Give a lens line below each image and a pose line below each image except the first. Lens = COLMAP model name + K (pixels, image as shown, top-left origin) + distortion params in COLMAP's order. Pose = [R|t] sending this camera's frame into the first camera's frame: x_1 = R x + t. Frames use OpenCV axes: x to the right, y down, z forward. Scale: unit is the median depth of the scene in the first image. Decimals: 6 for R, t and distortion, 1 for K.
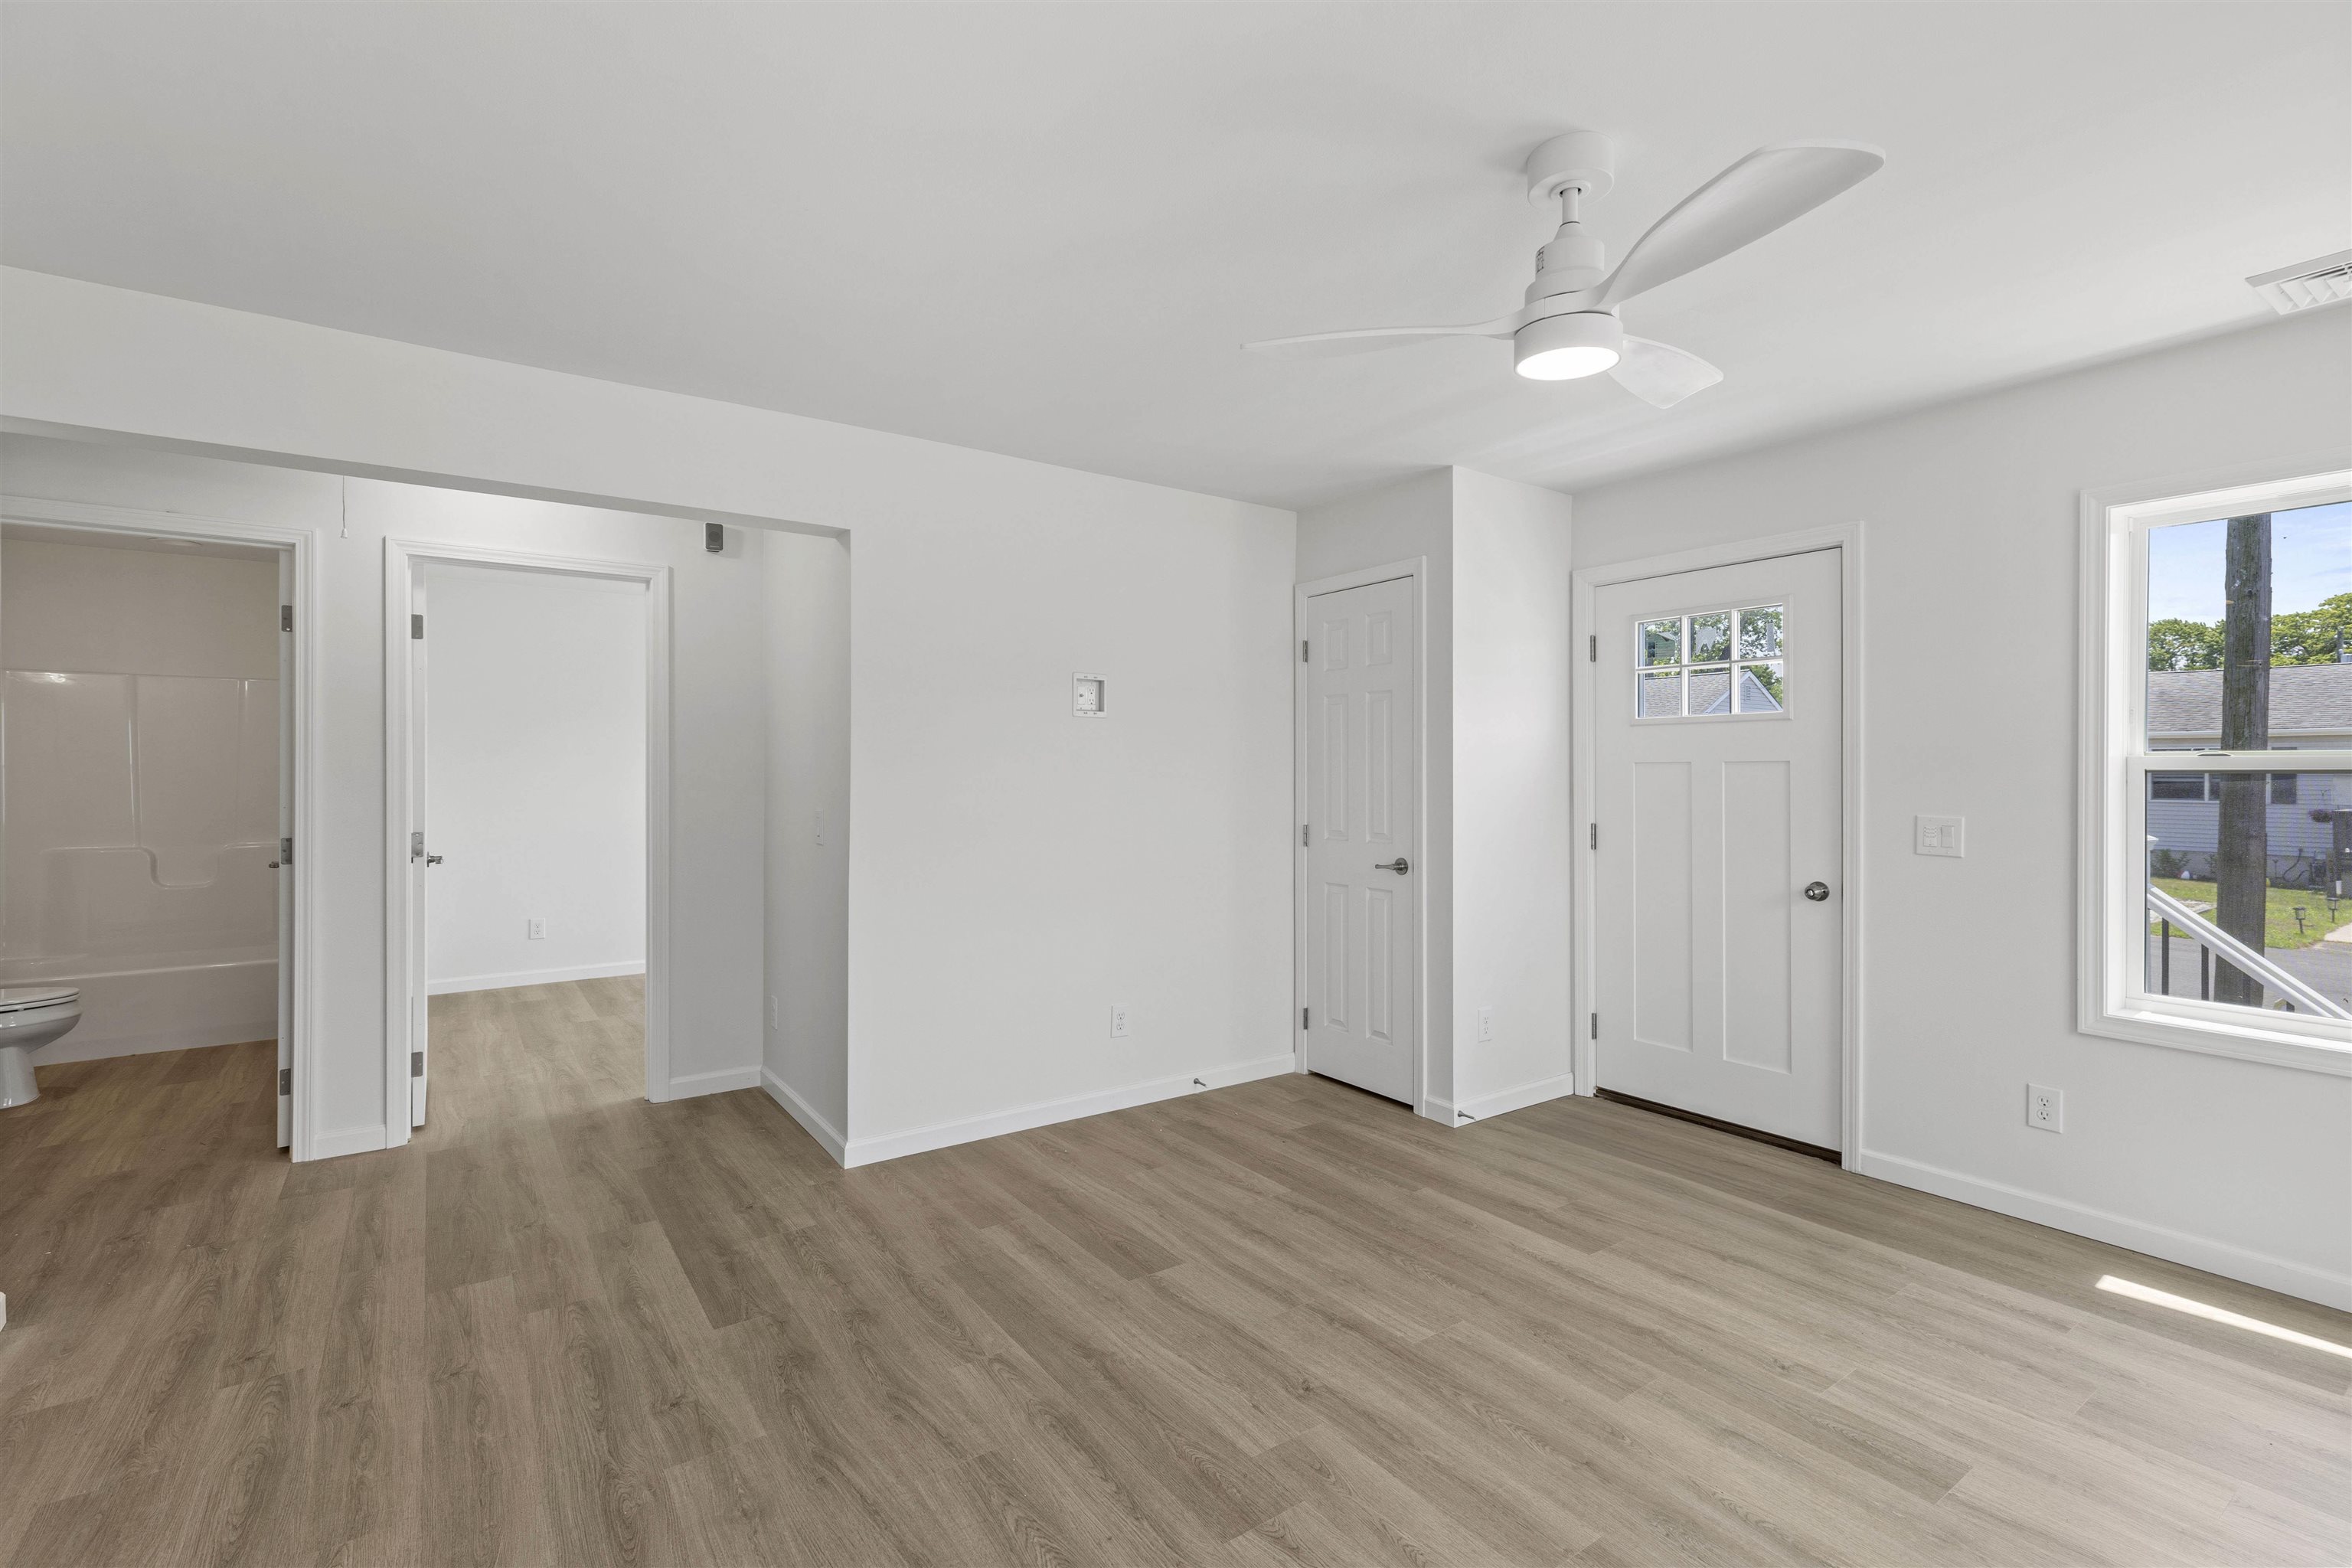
lens RADIAL K [[1057.6, 0, 1187.9], [0, 1057.6, 765.2], [0, 0, 1]] dist [0.005013, -0.000047]
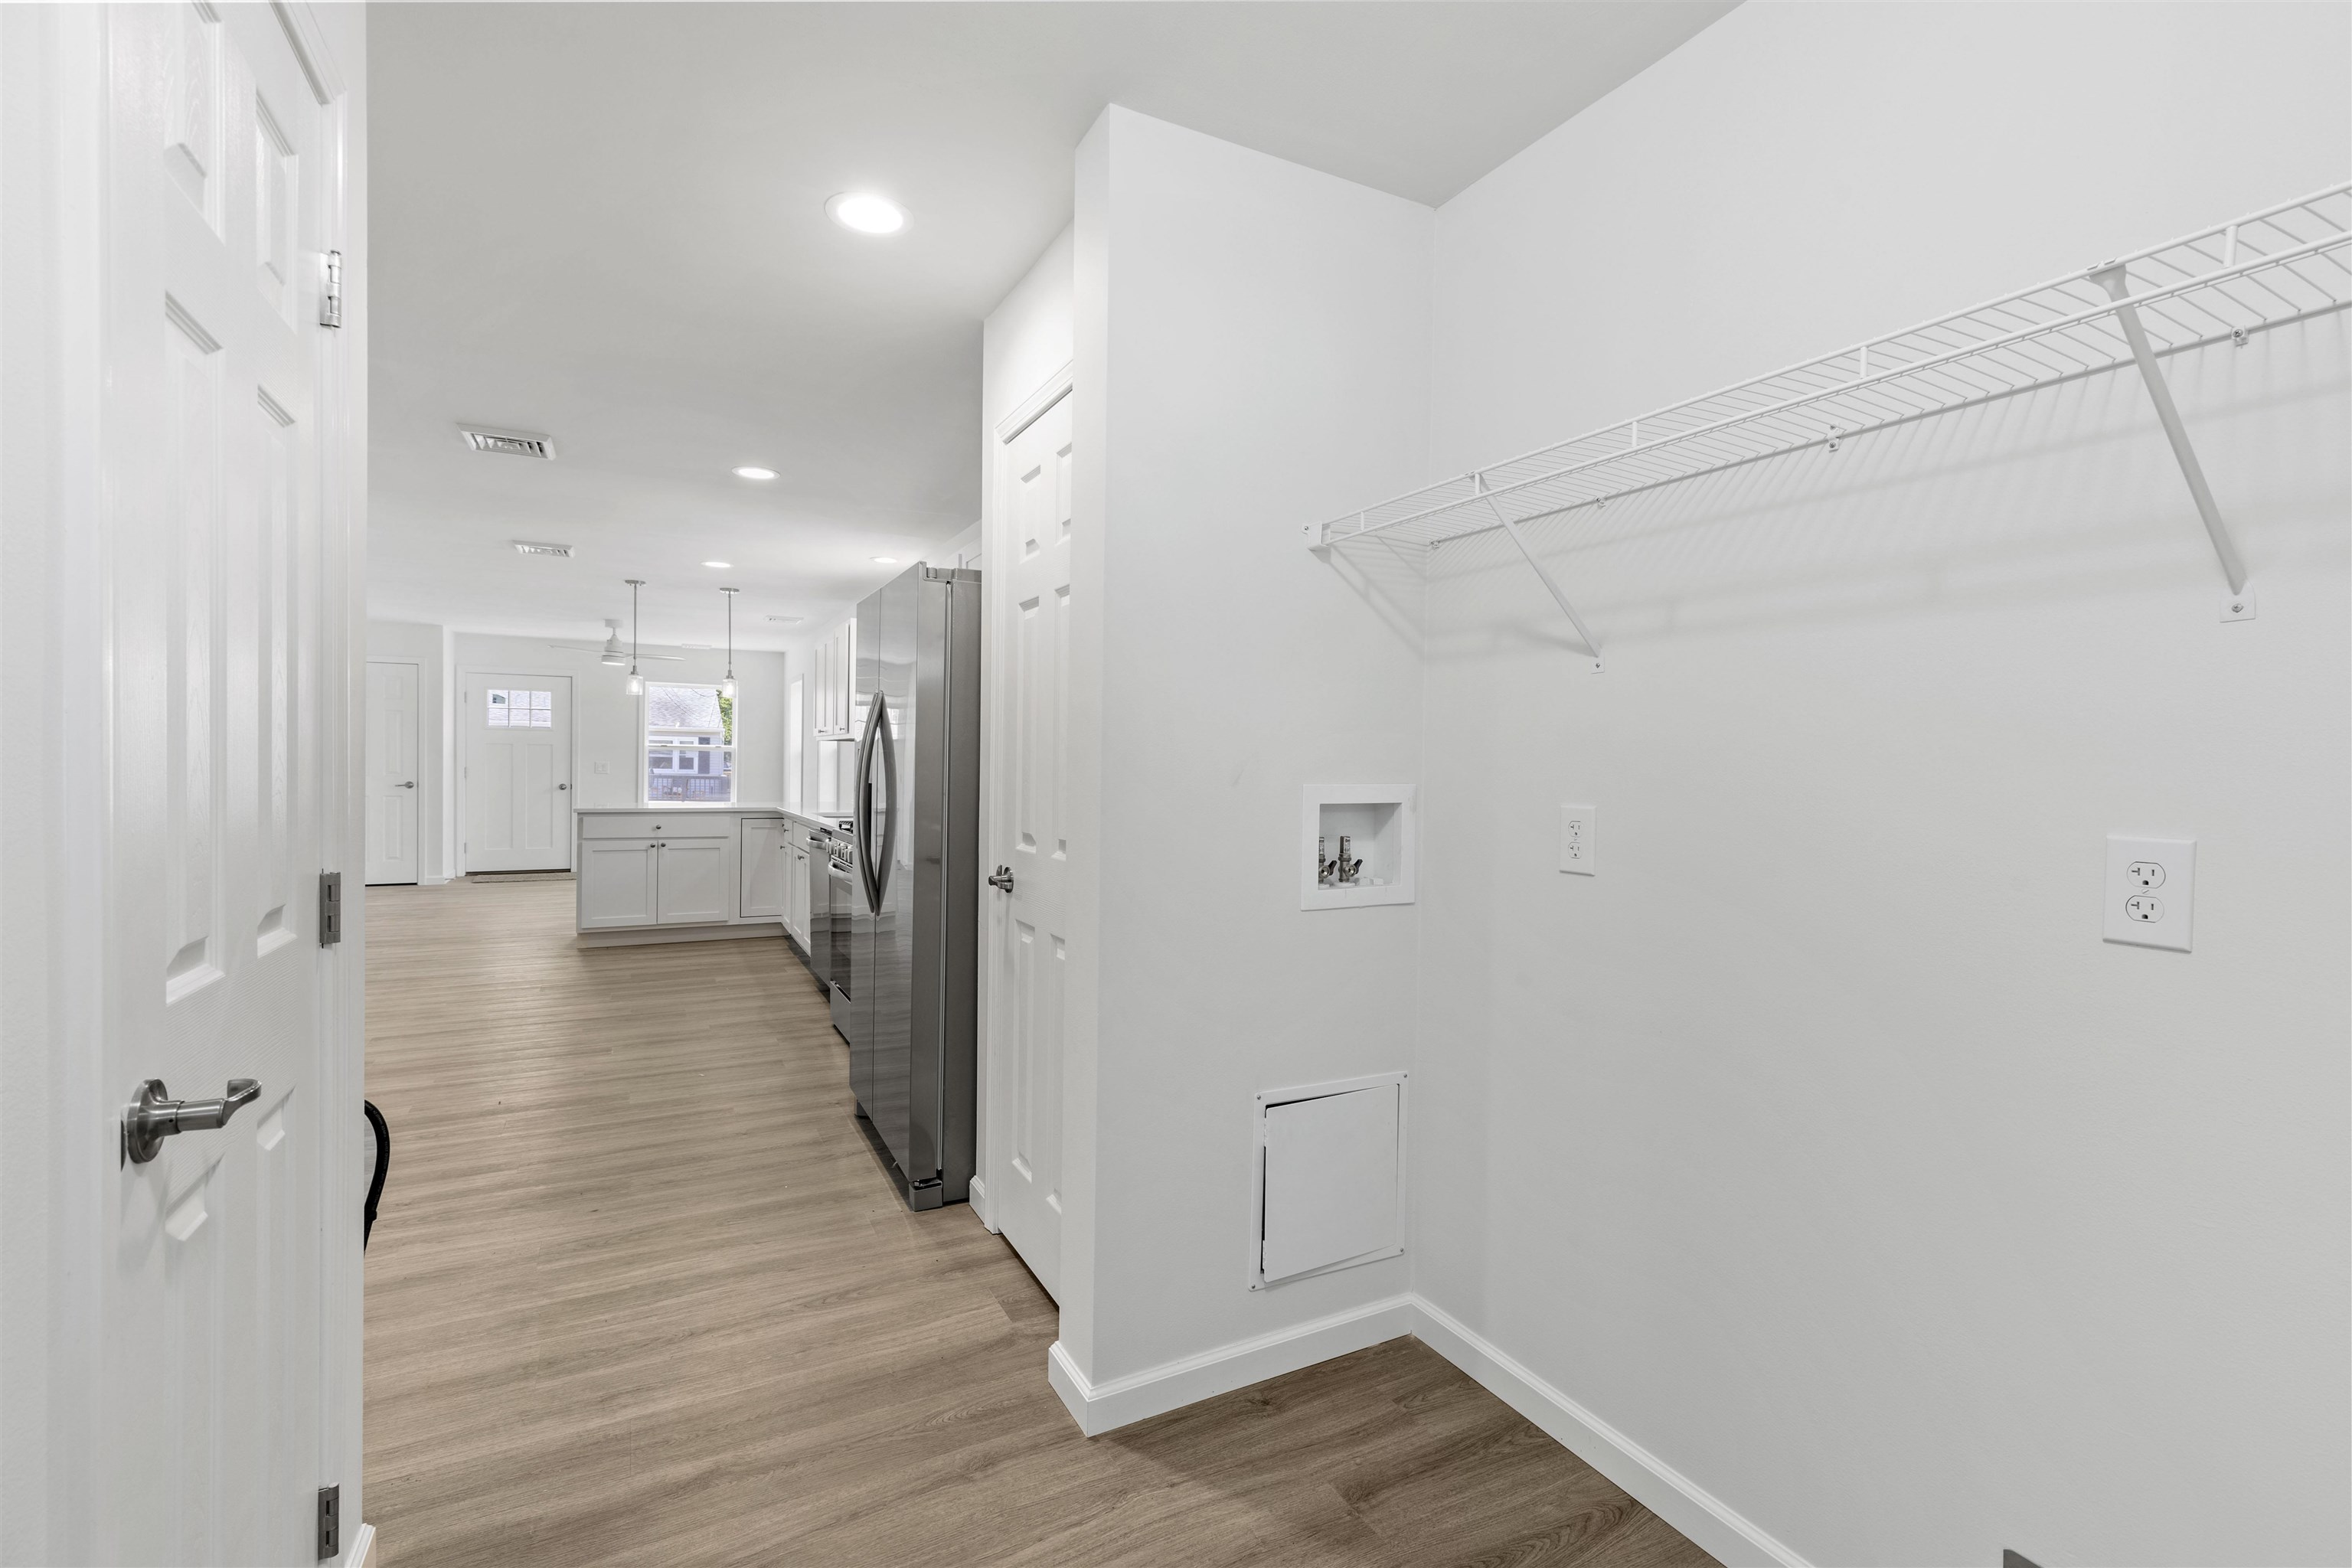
lens RADIAL K [[1046.6, 0, 1192.0], [0, 1046.6, 779.4], [0, 0, 1]] dist [0.000551, -0.000149]
pose [[0.128545, -0.014771, 0.991594, -2.648767], [-0.022396, 0.999591, 0.017794, 0.001384], [-0.991451, -0.024495, 0.128162, -1.464507]]
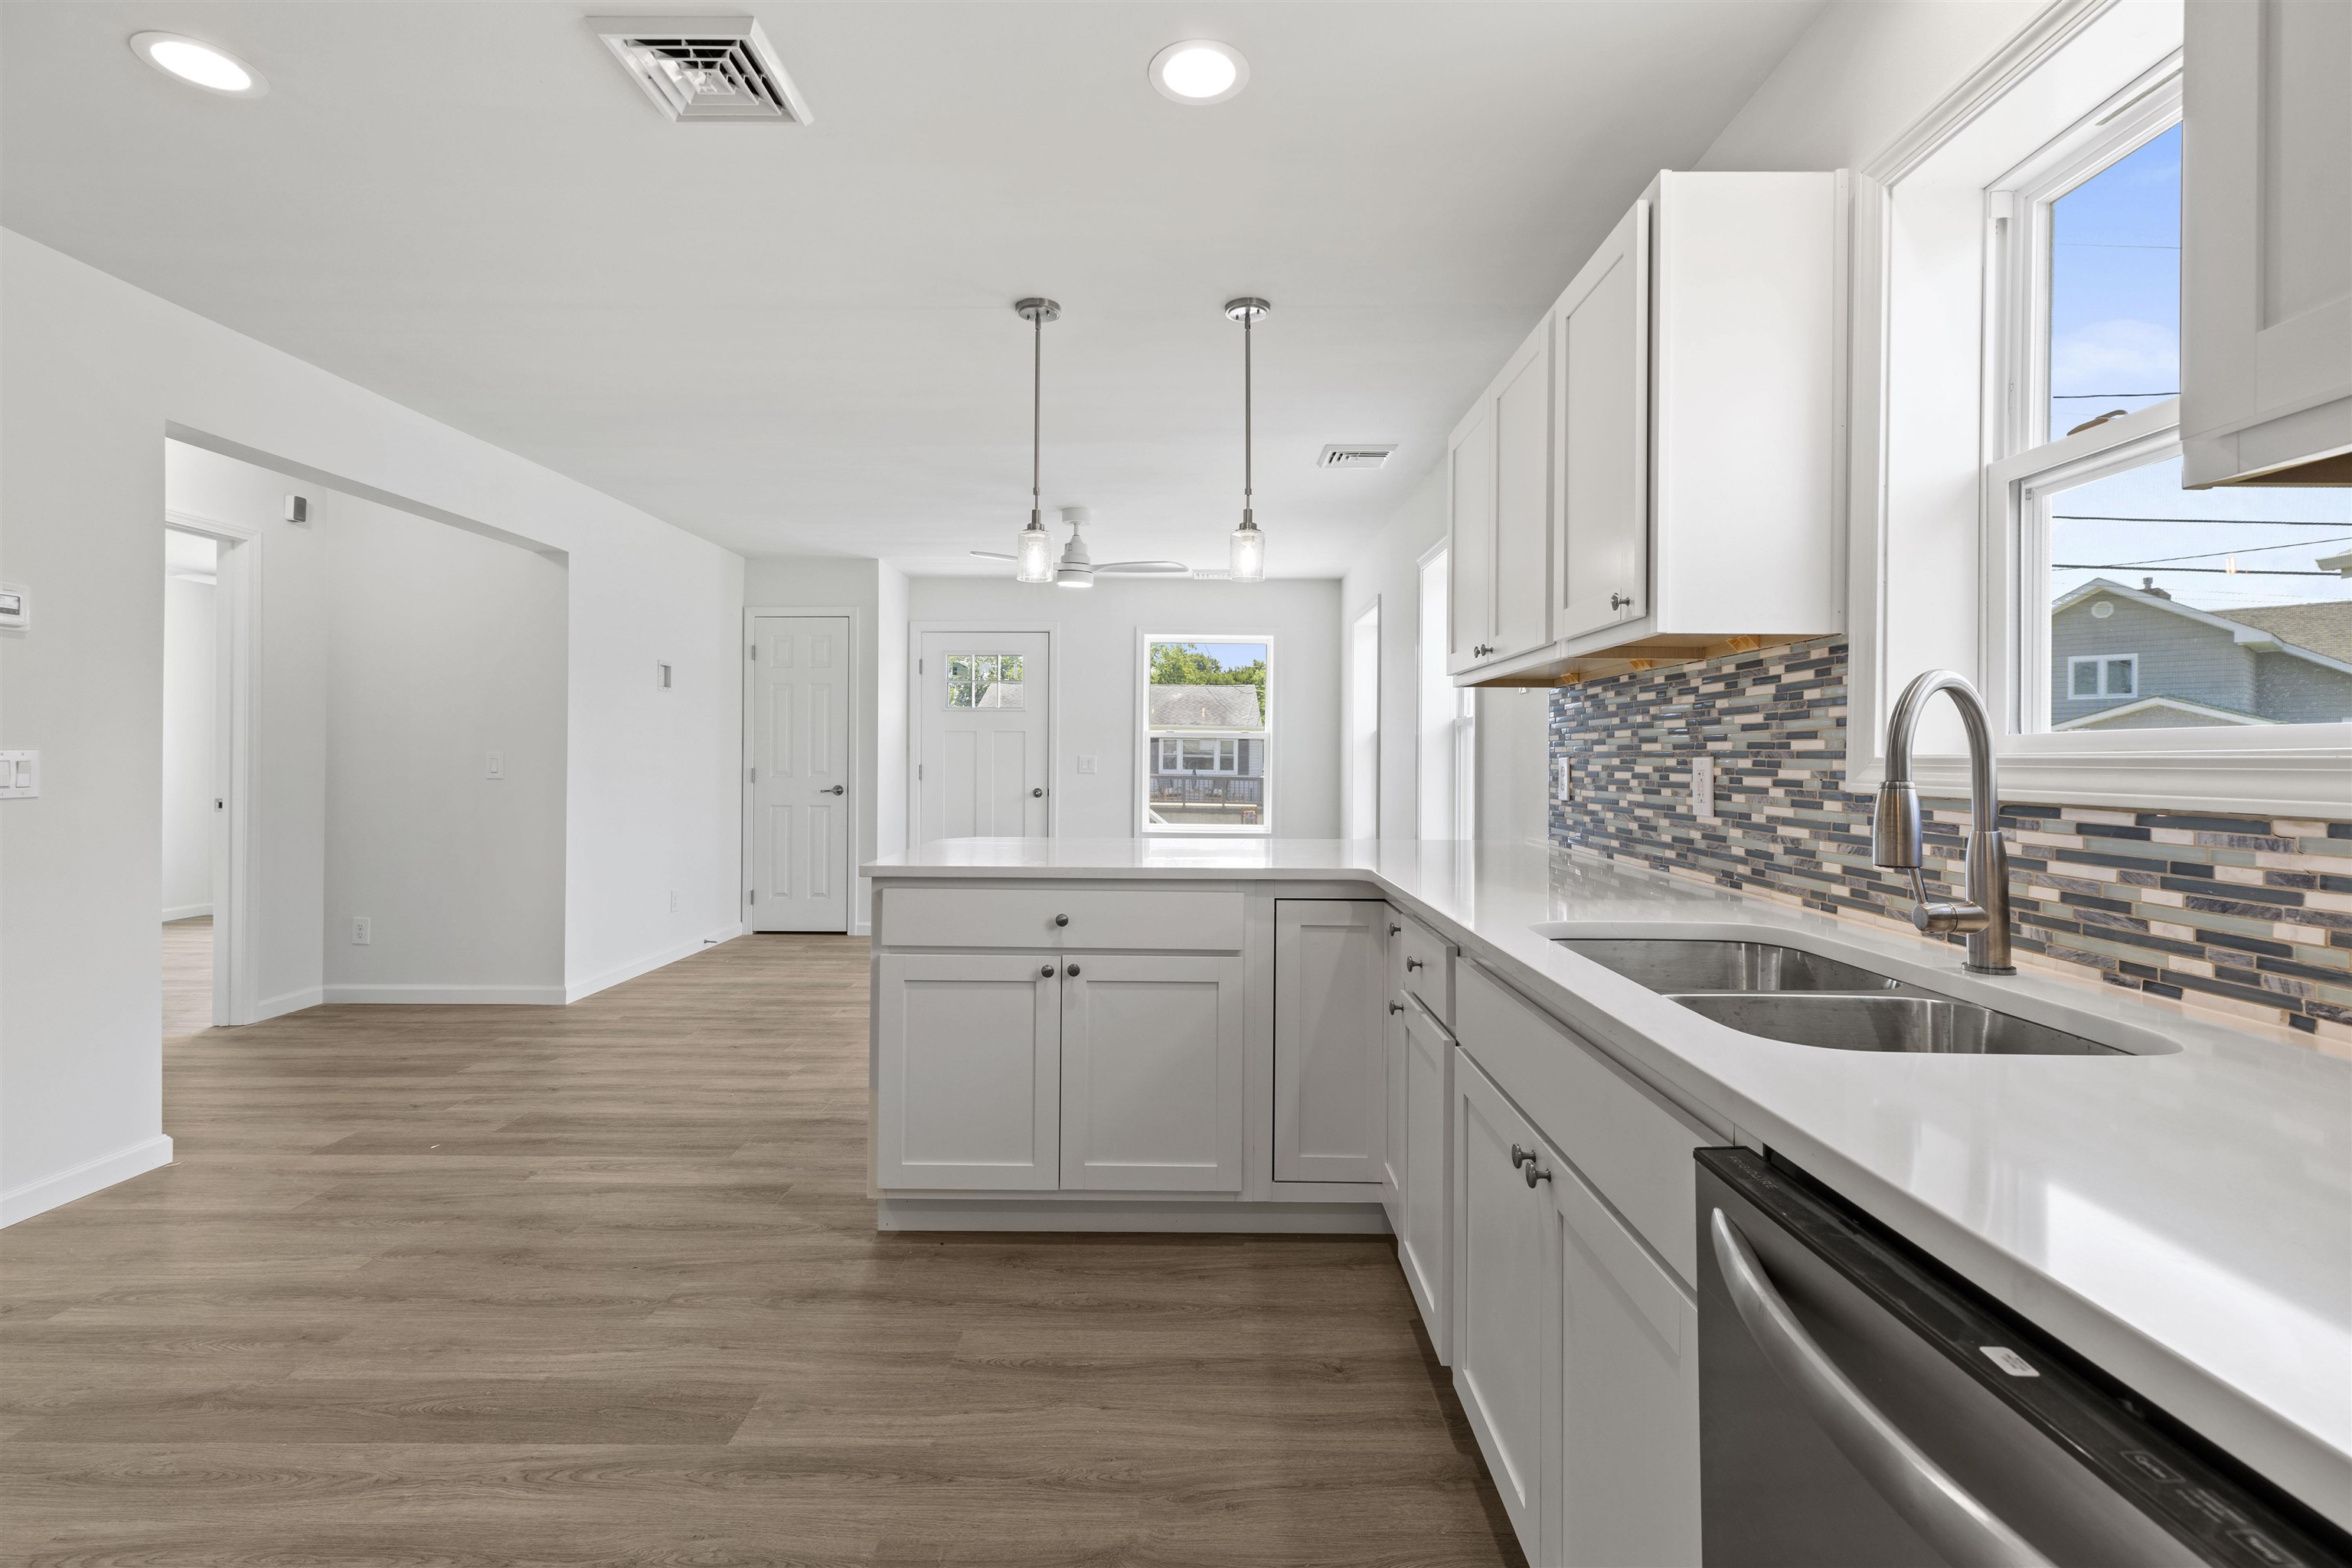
lens RADIAL K [[1066.0, 0, 1175.0], [0, 1066.0, 752.2], [0, 0, 1]] dist [0.007808, -0.000482]
pose [[0.592555, 0.007161, 0.805498, -1.154751], [-0.012526, 0.999921, 0.000325, 0.038976], [-0.805433, -0.010282, 0.592598, -0.583843]]
